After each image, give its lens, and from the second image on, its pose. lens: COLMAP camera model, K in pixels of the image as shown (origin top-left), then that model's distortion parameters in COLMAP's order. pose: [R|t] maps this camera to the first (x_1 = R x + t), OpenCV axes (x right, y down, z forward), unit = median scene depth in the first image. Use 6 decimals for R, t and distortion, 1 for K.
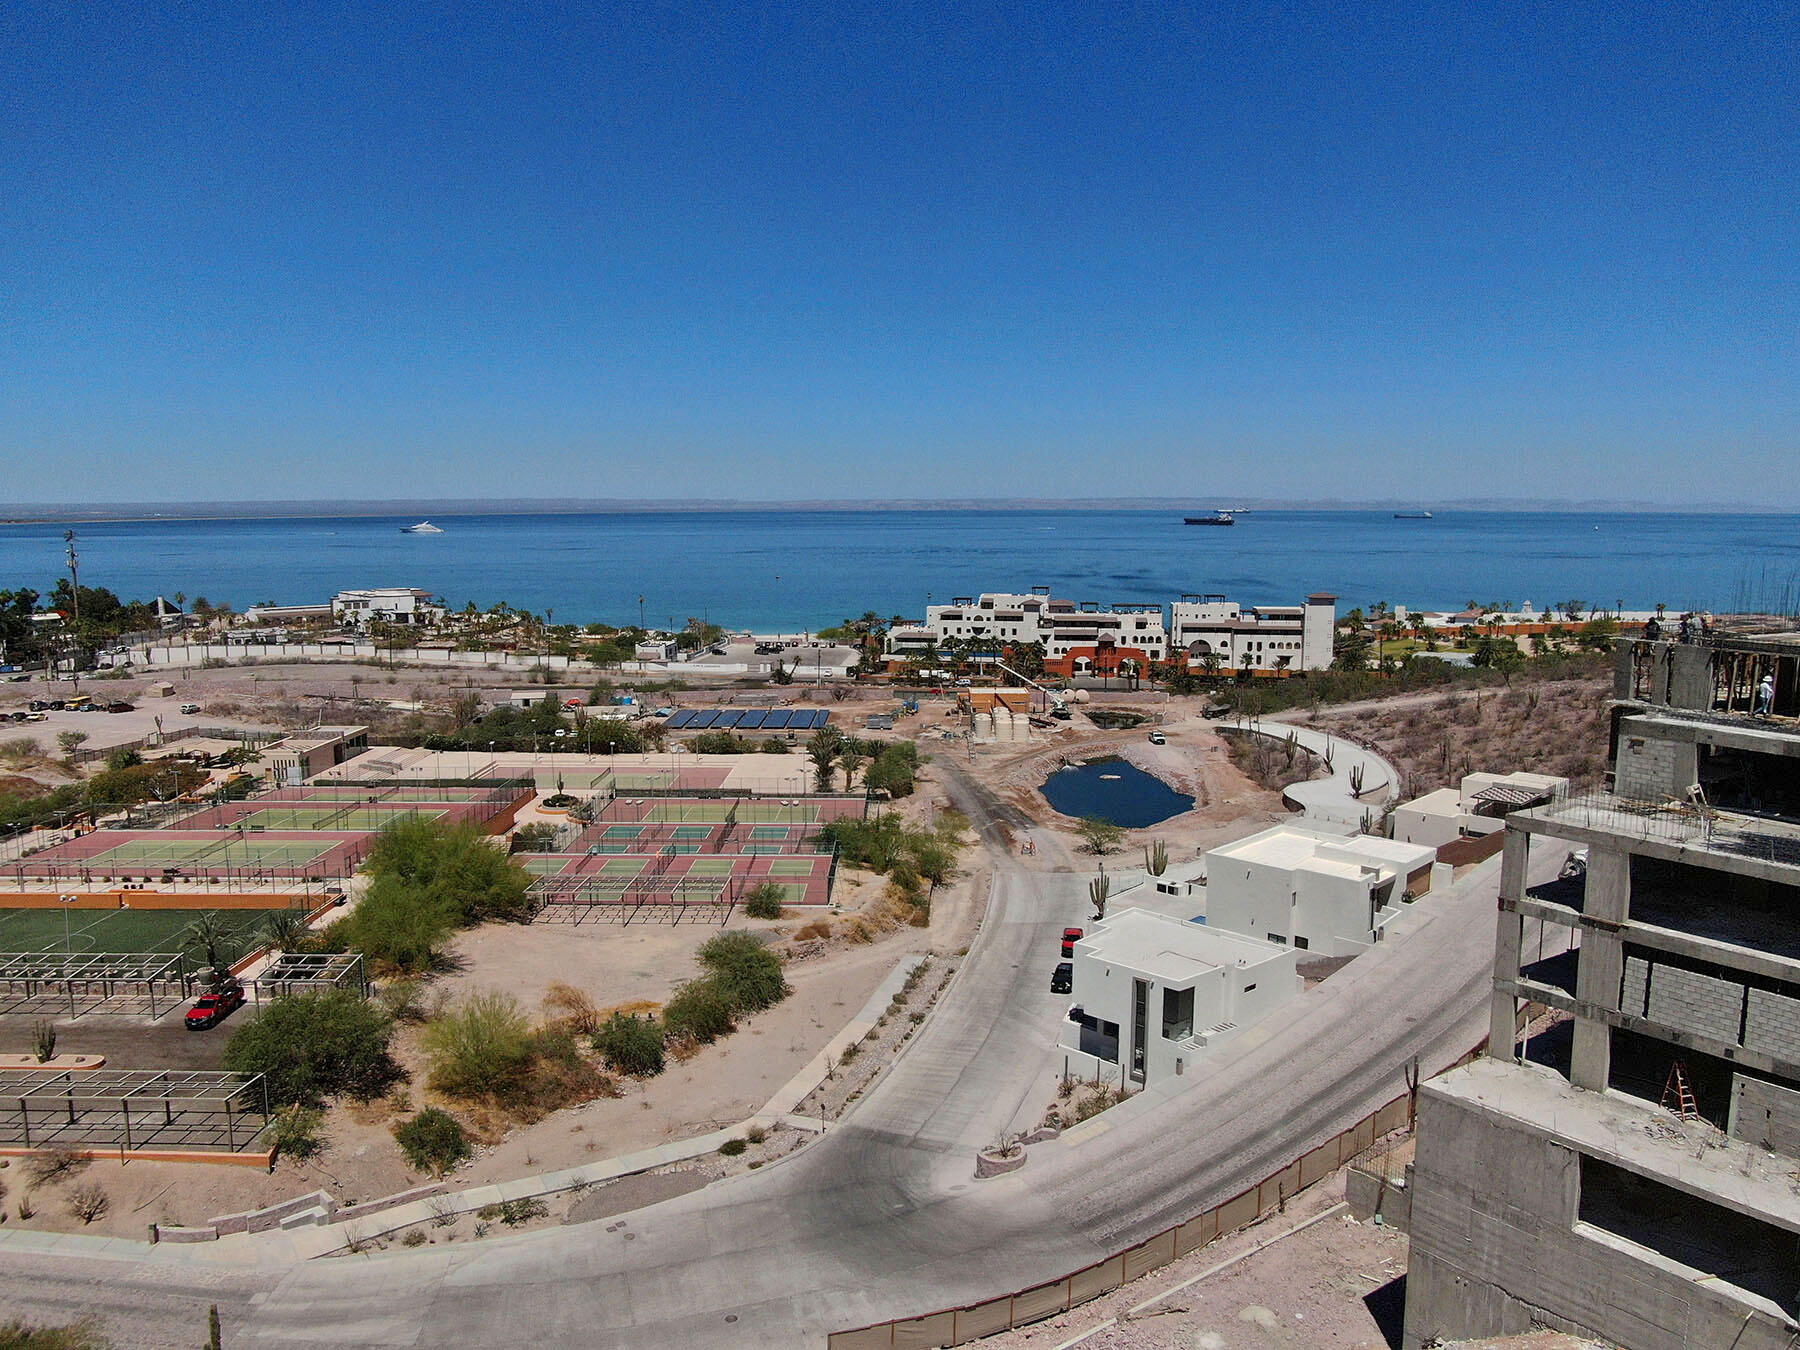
lens RADIAL K [[1310.5, 0, 900.0], [0, 1310.5, 675.0], [0, 0, 1]] dist [-0.030261, 0.021697]
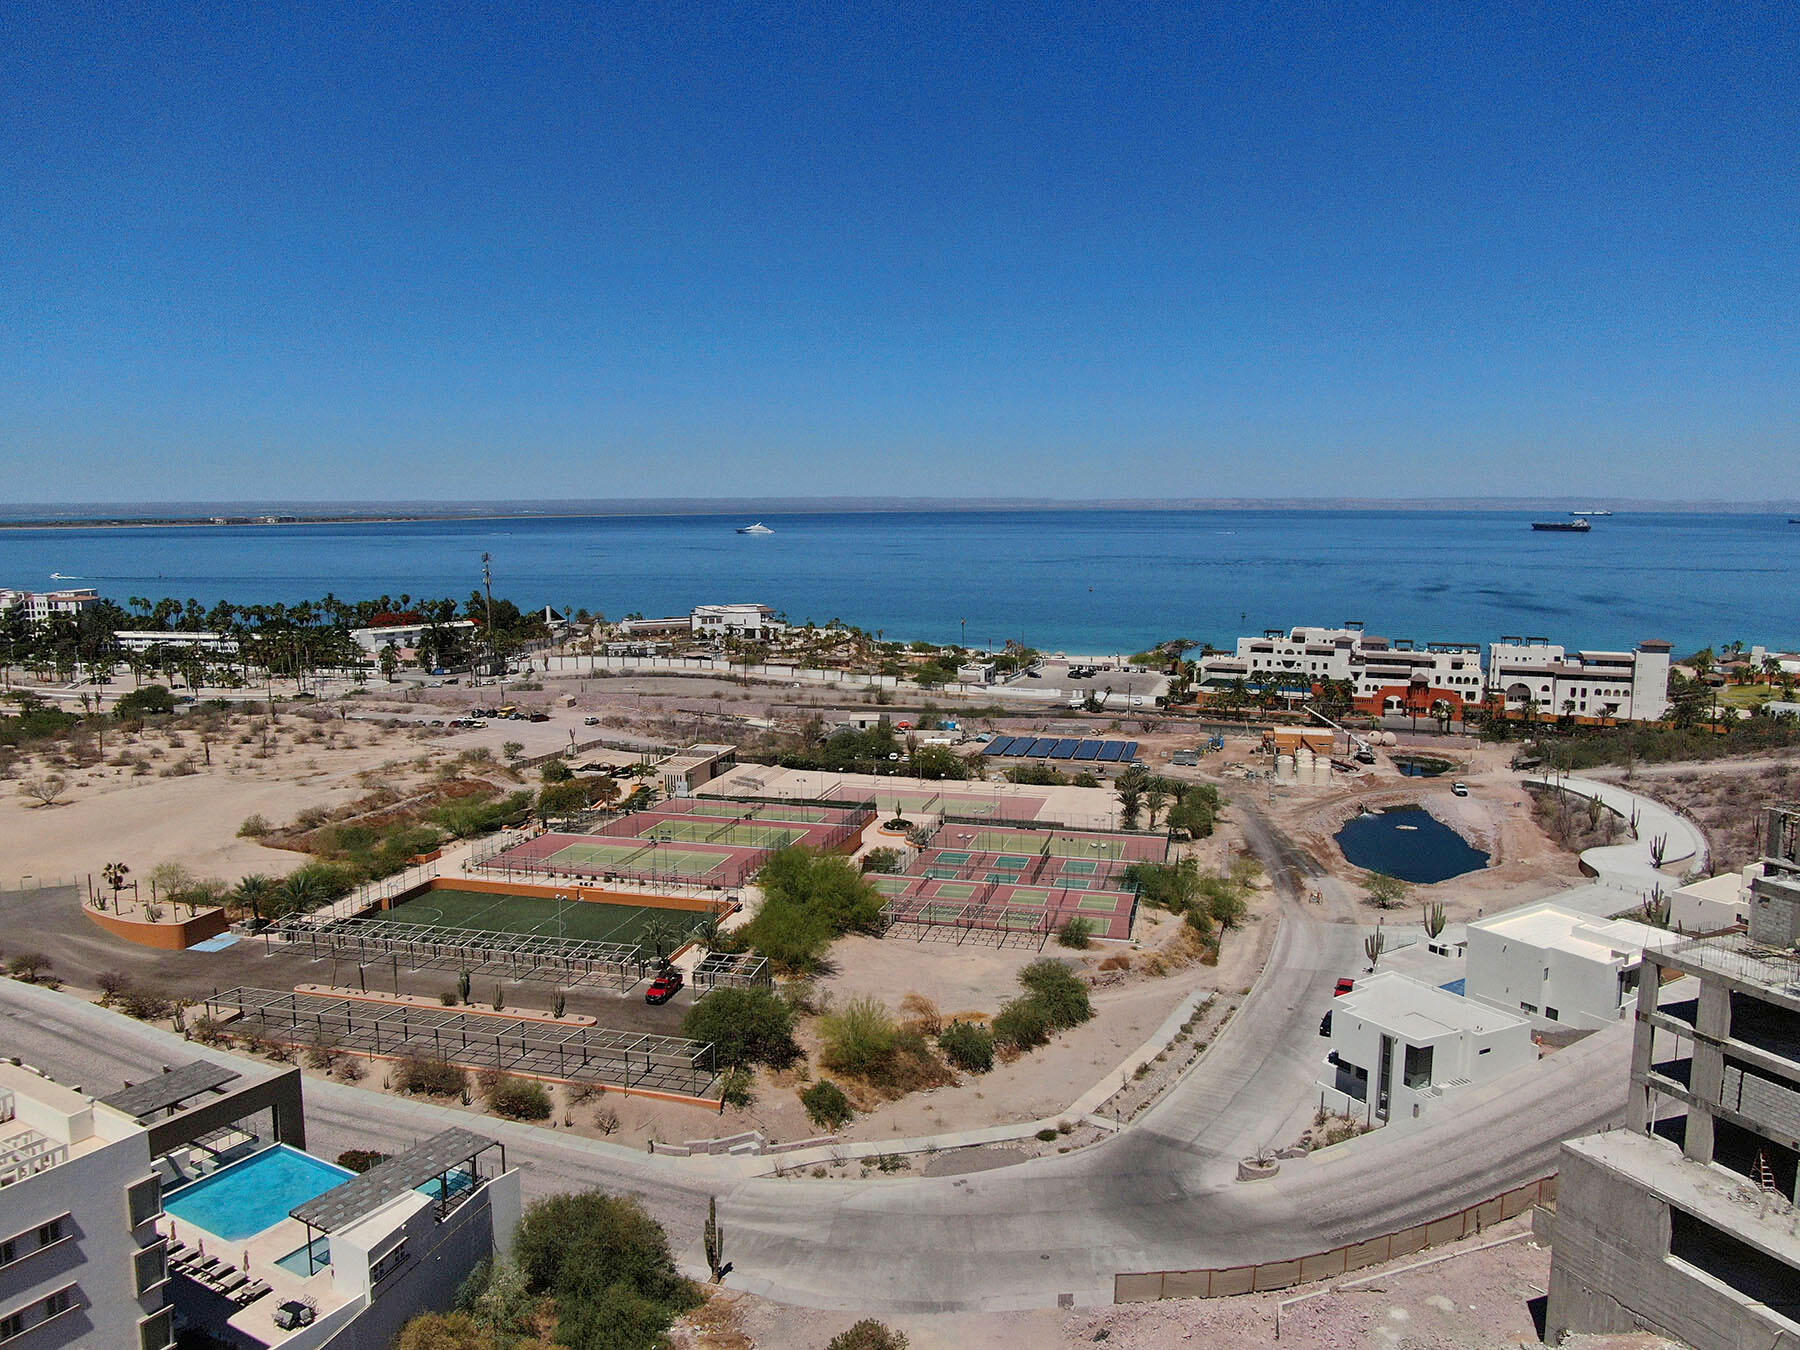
lens RADIAL K [[1307.3, 0, 882.2], [0, 1307.3, 674.7], [0, 0, 1]] dist [-0.042343, 0.022408]
pose [[0.968636, 0.033014, -0.246280, 0.005890], [-0.032934, 0.999448, 0.004446, -0.033335], [0.246291, 0.003805, 0.969189, -0.102399]]
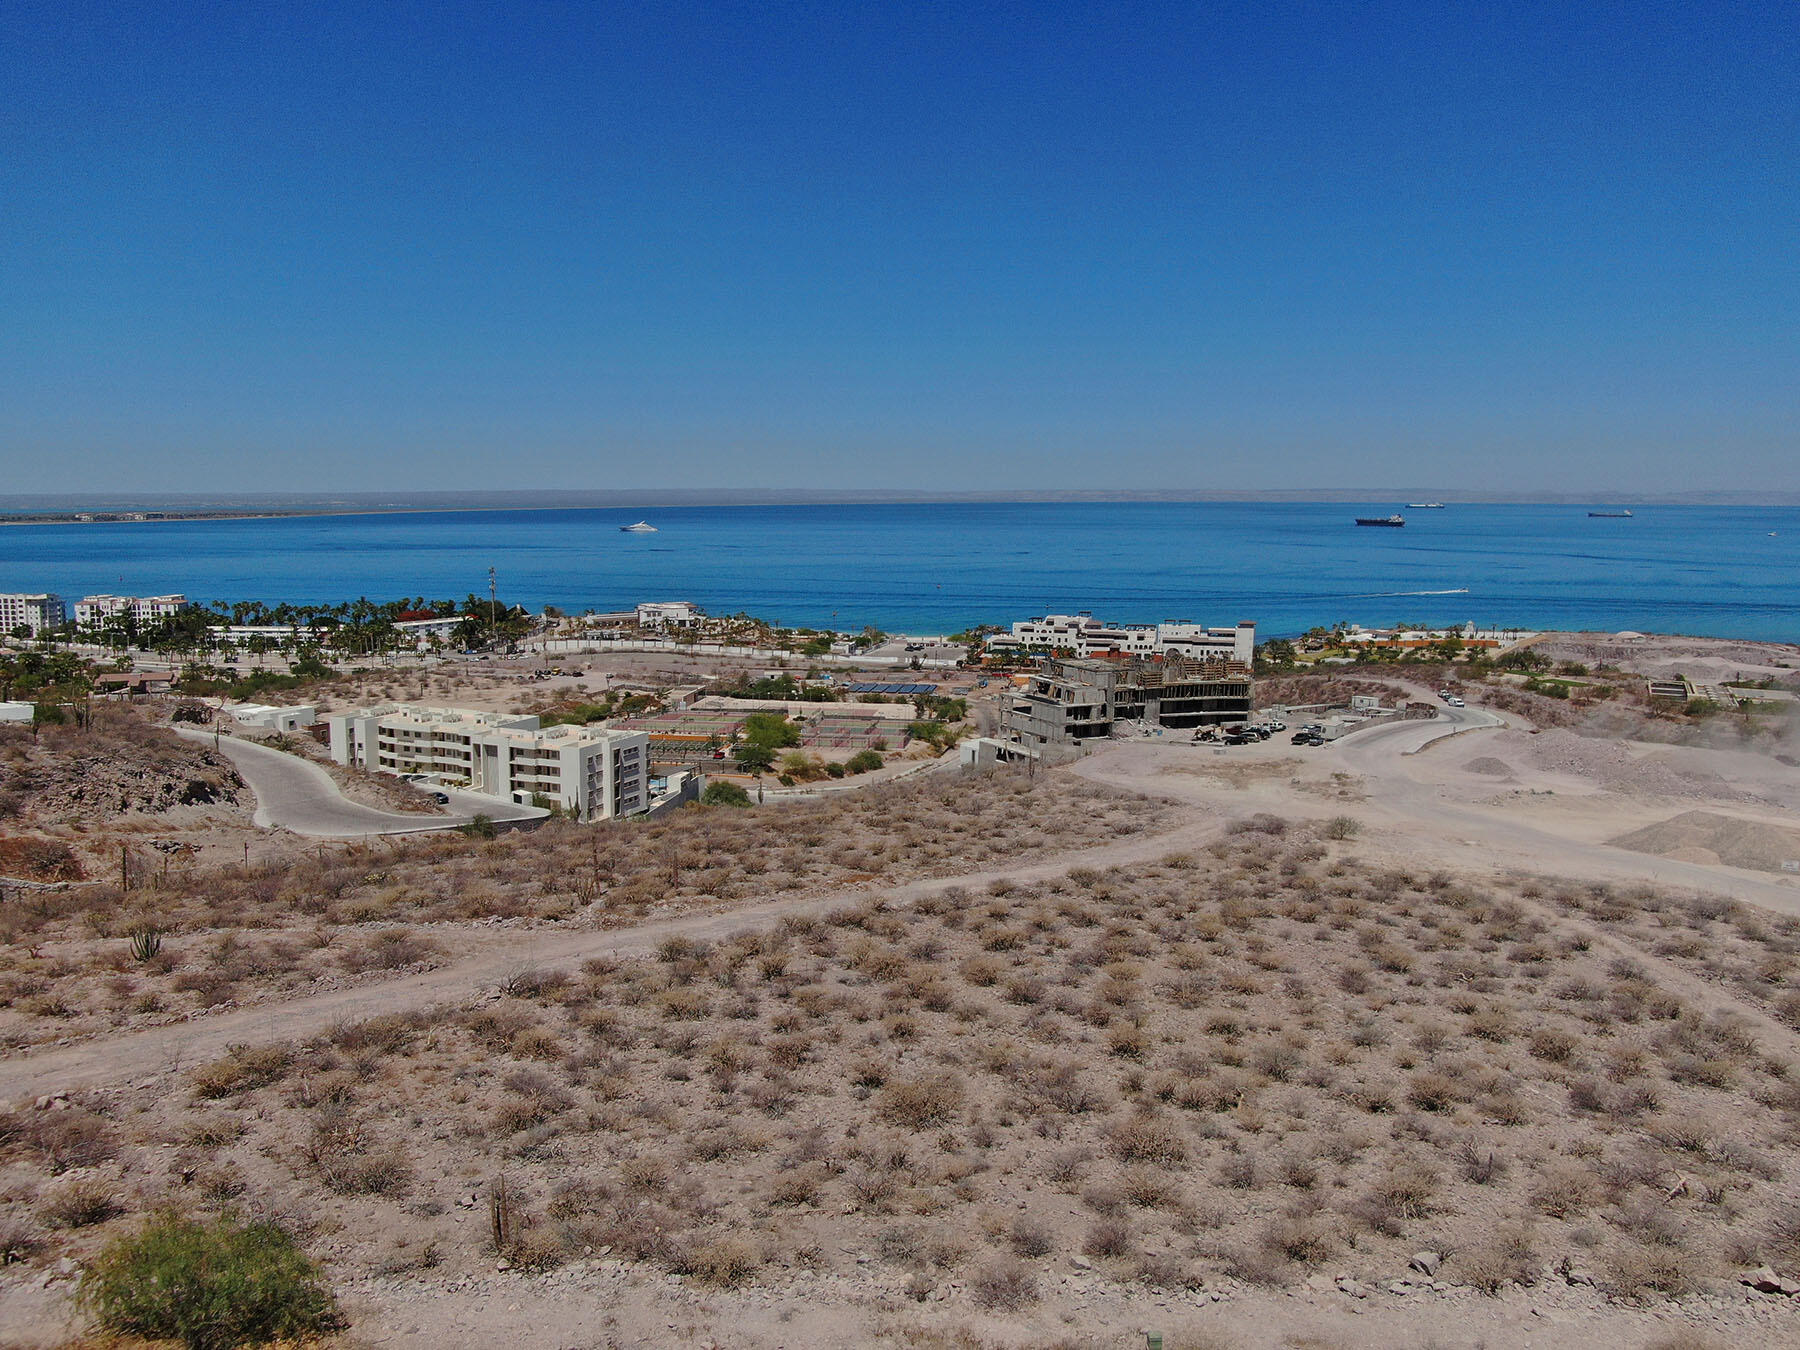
lens RADIAL K [[1285.3, 0, 883.5], [0, 1285.3, 600.4], [0, 0, 1]] dist [-0.007998, 0.006481]
pose [[0.988462, 0.012818, -0.150926, 0.173914], [-0.020311, 0.998631, -0.048210, -0.003033], [0.150102, 0.050719, 0.987369, -0.958861]]
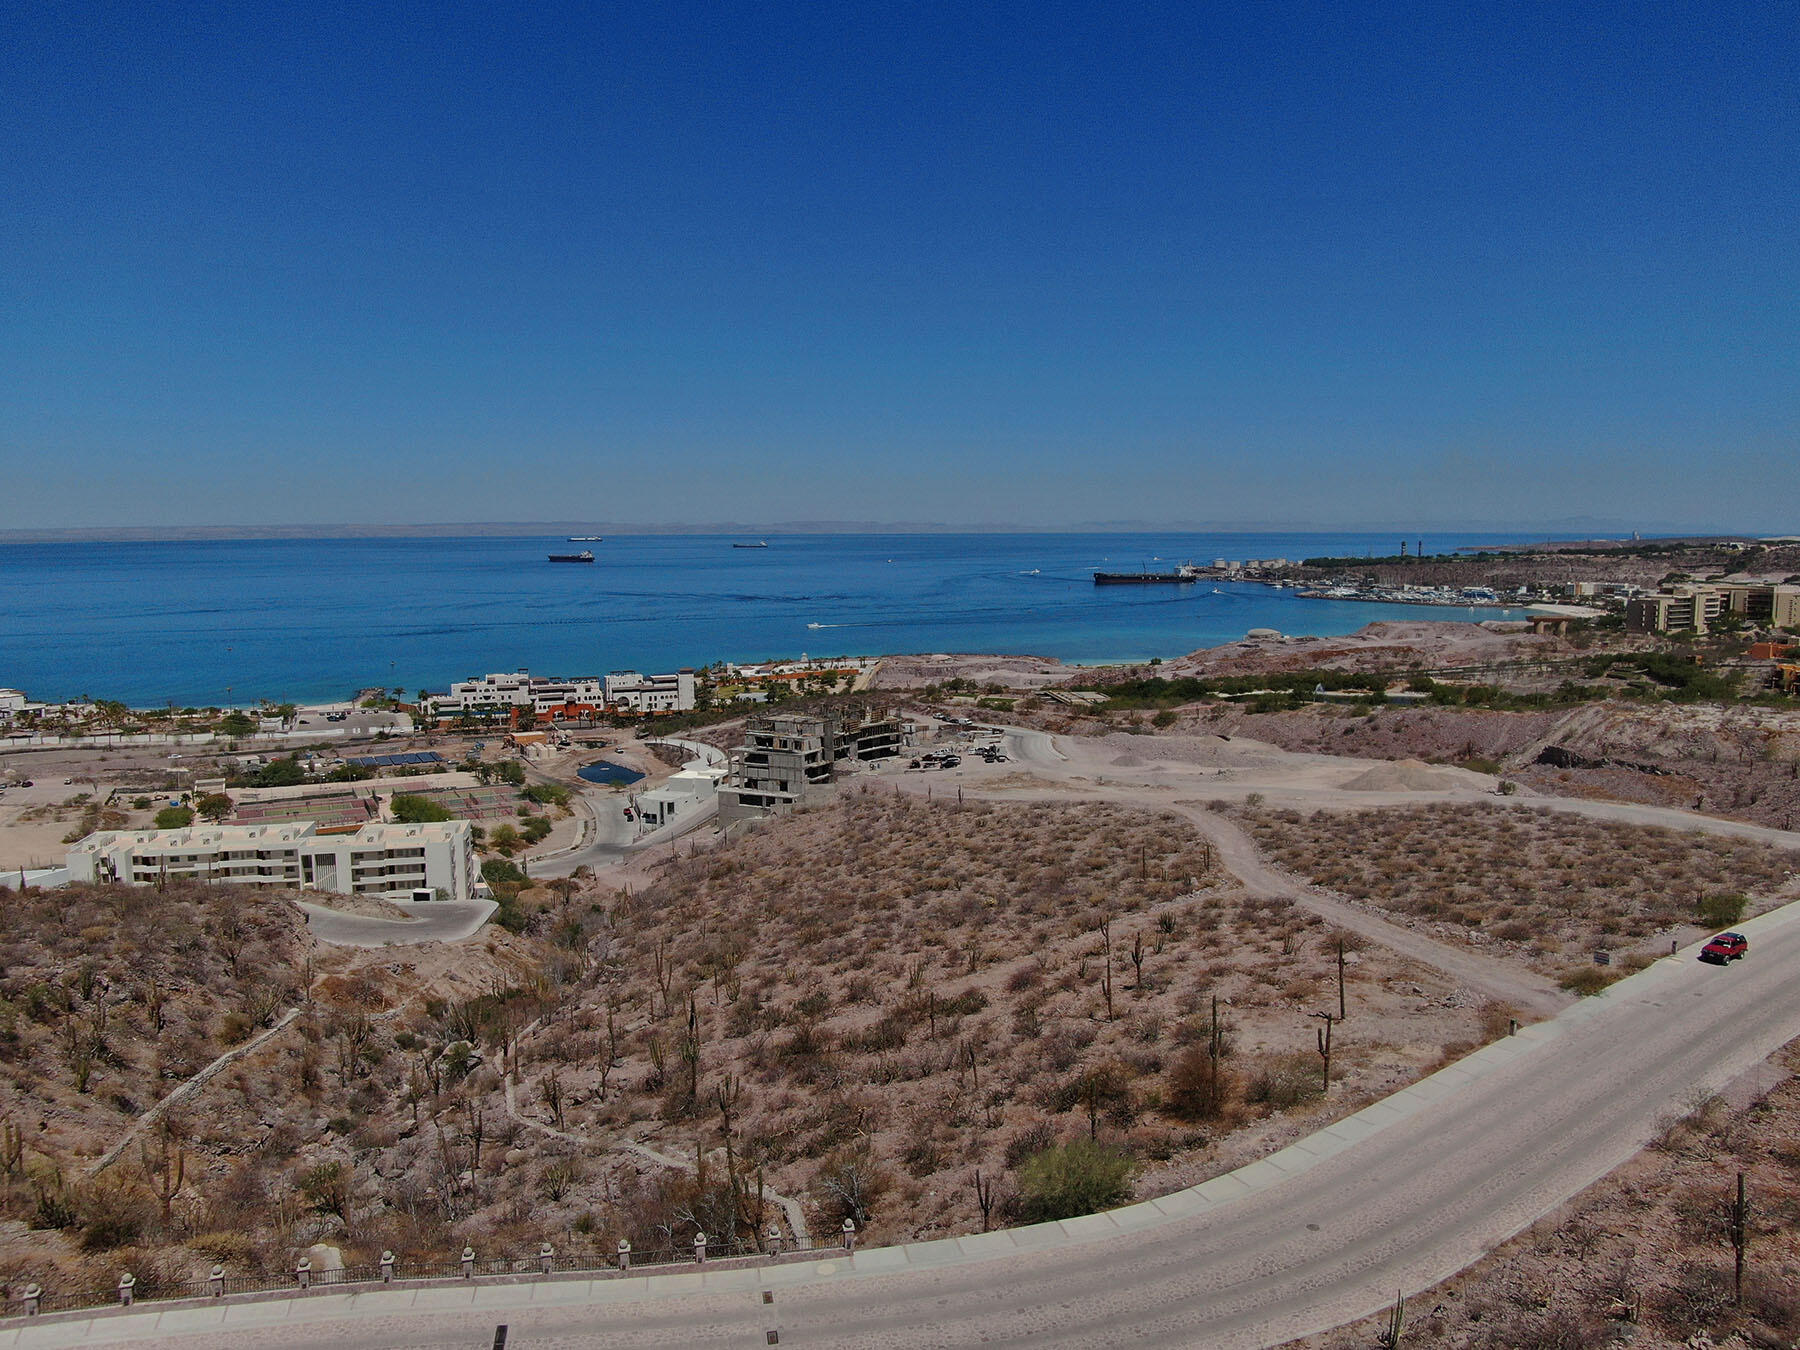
lens RADIAL K [[1264.1, 0, 900.0], [0, 1264.1, 675.0], [0, 0, 1]] dist [-0.053052, 0.051755]
pose [[0.882229, -0.057839, 0.467255, -0.372855], [0.066350, 0.997795, -0.001765, -0.042857], [-0.466122, 0.032560, 0.884121, -1.092624]]
